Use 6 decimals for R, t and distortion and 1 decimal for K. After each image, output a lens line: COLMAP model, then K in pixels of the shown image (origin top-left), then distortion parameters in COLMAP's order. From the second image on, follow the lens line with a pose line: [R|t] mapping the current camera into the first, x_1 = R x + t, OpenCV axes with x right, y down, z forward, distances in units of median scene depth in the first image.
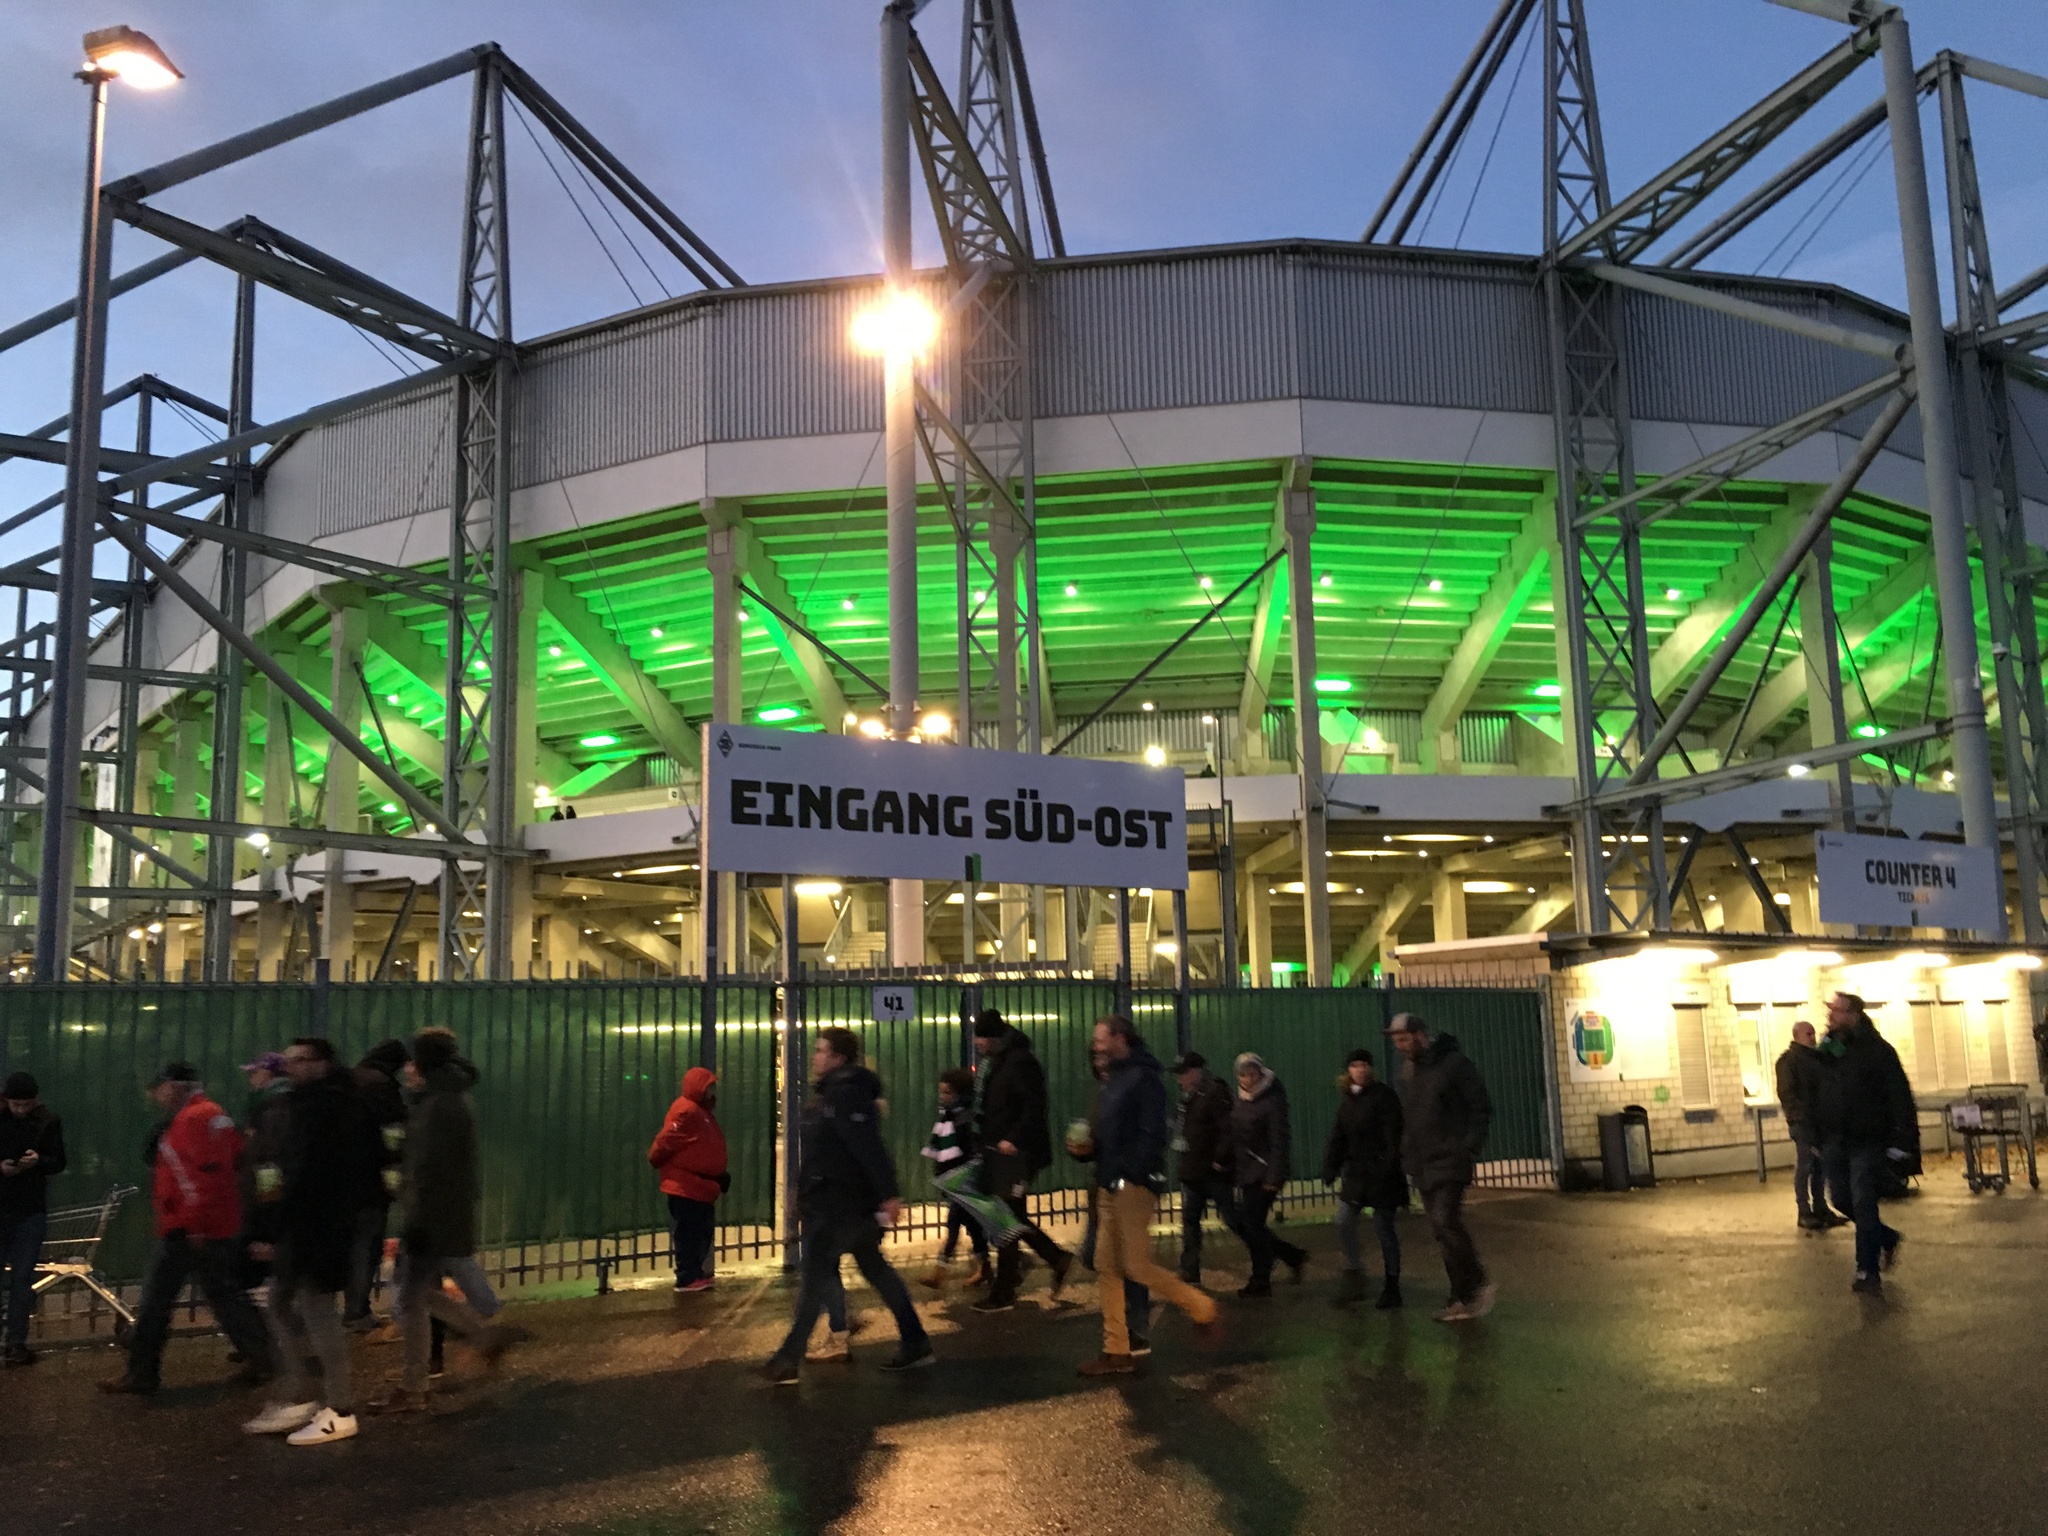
lens RADIAL K [[1720.4, 0, 1020.1], [0, 1720.4, 777.2], [0, 0, 1]] dist [0.102110, -0.125939]
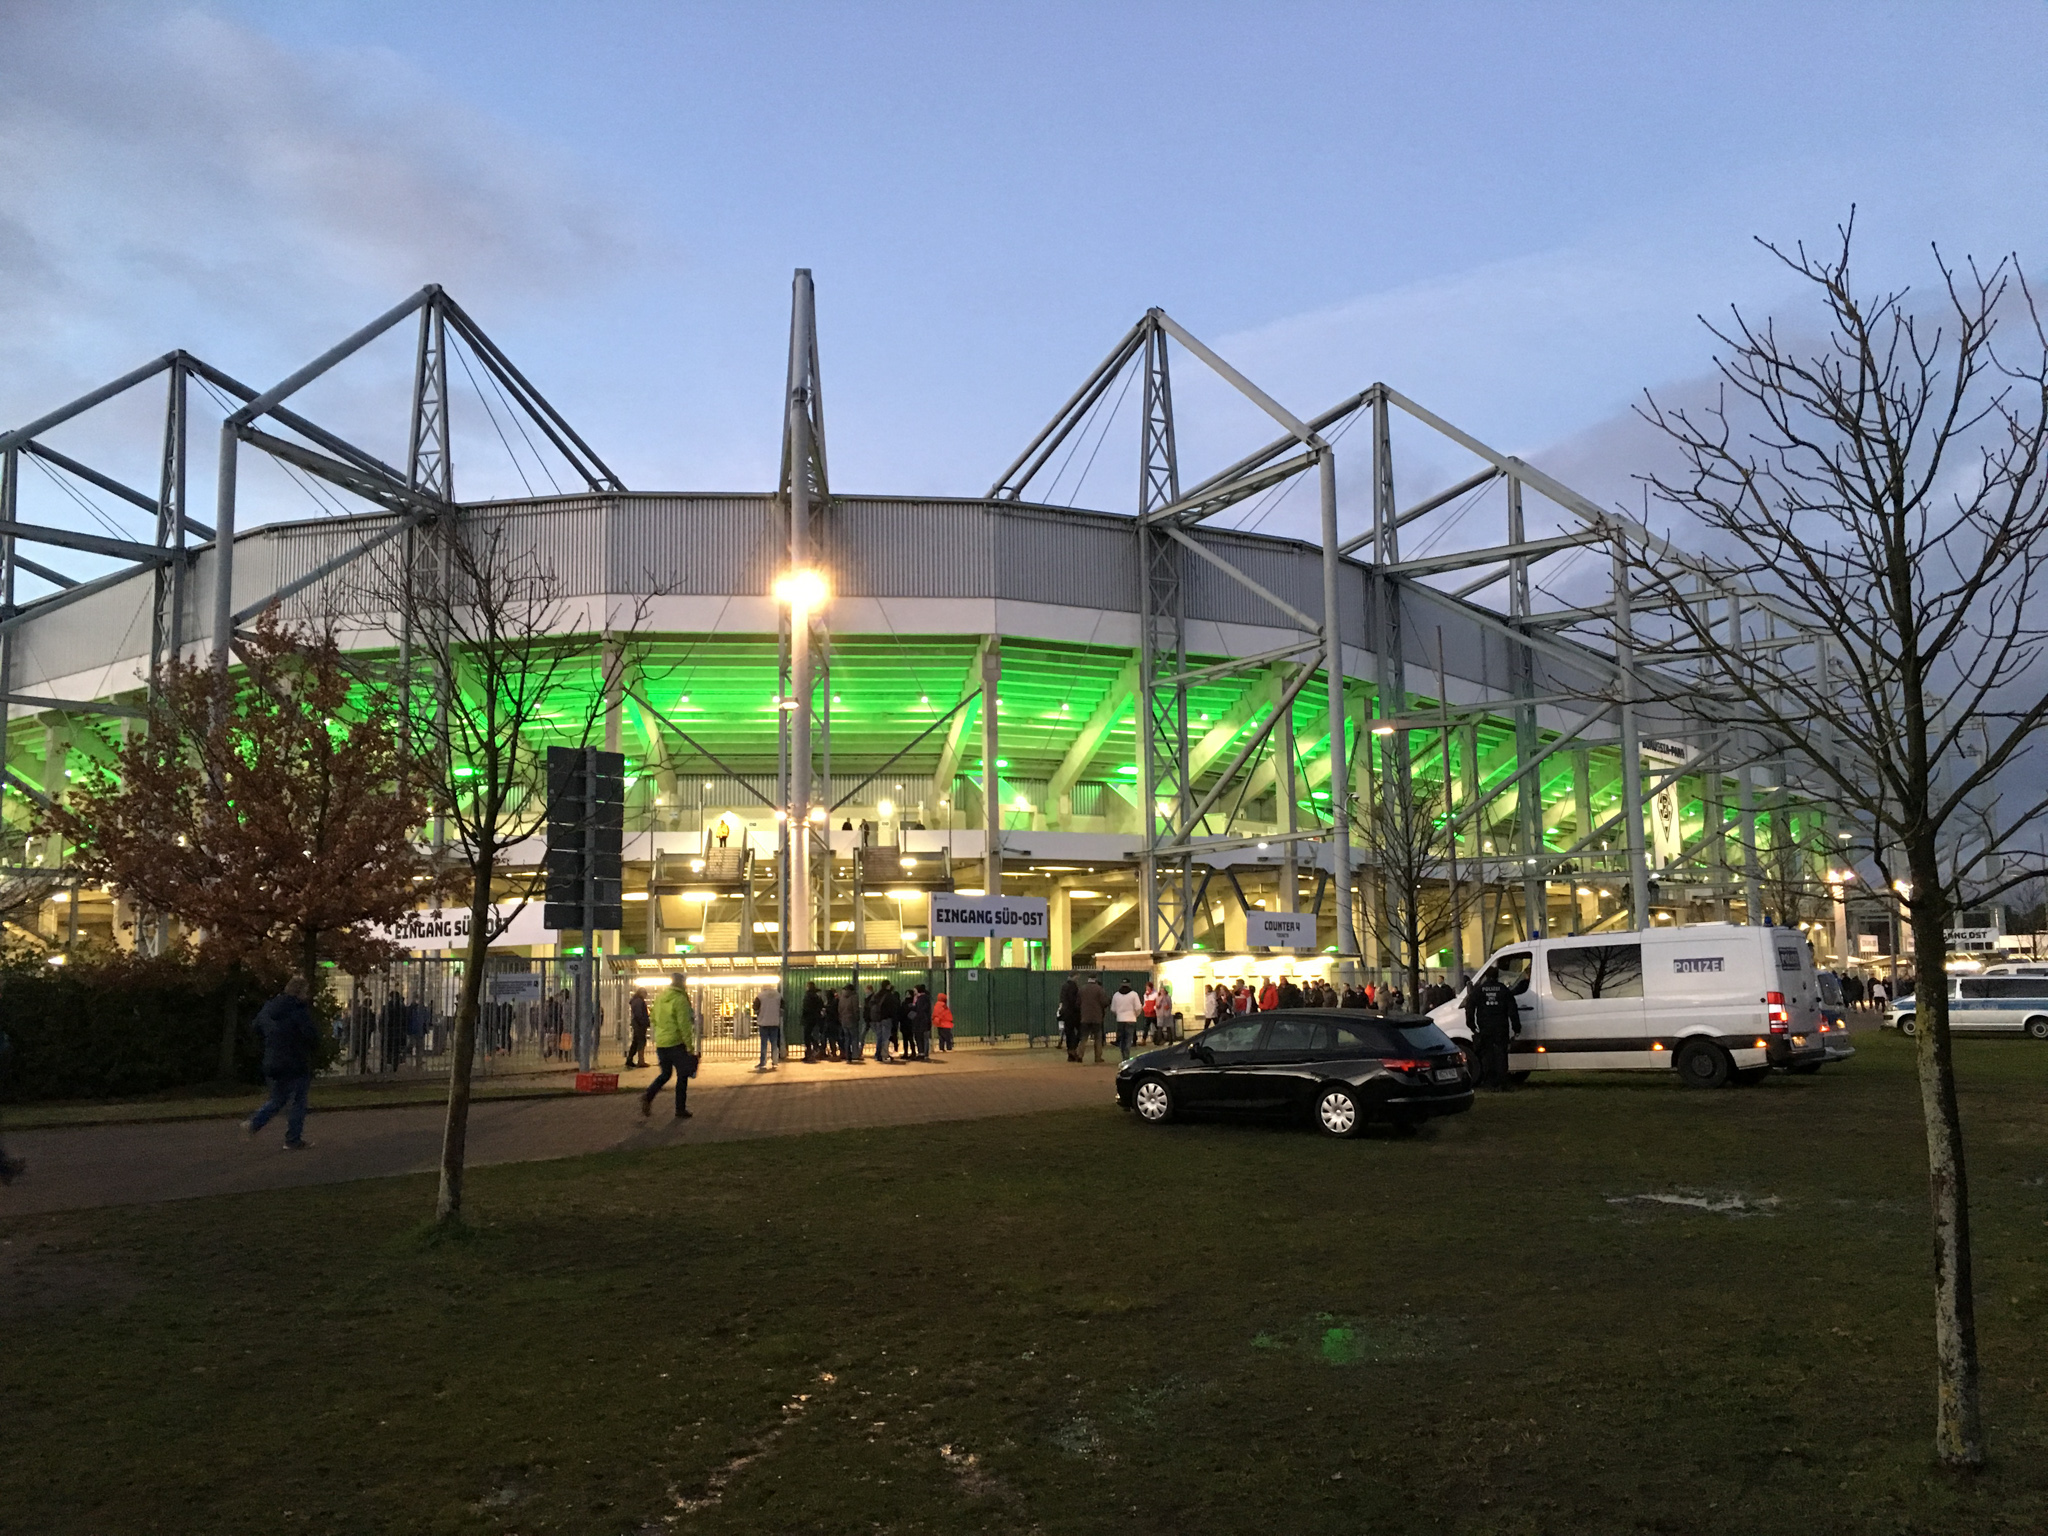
lens RADIAL K [[1720.4, 0, 1020.1], [0, 1720.4, 777.2], [0, 0, 1]] dist [0.102110, -0.125939]
pose [[0.966675, 0.041471, 0.252627, -0.200845], [-0.047194, 0.998747, 0.016634, -0.073644], [-0.251621, -0.028002, 0.967421, -0.529093]]
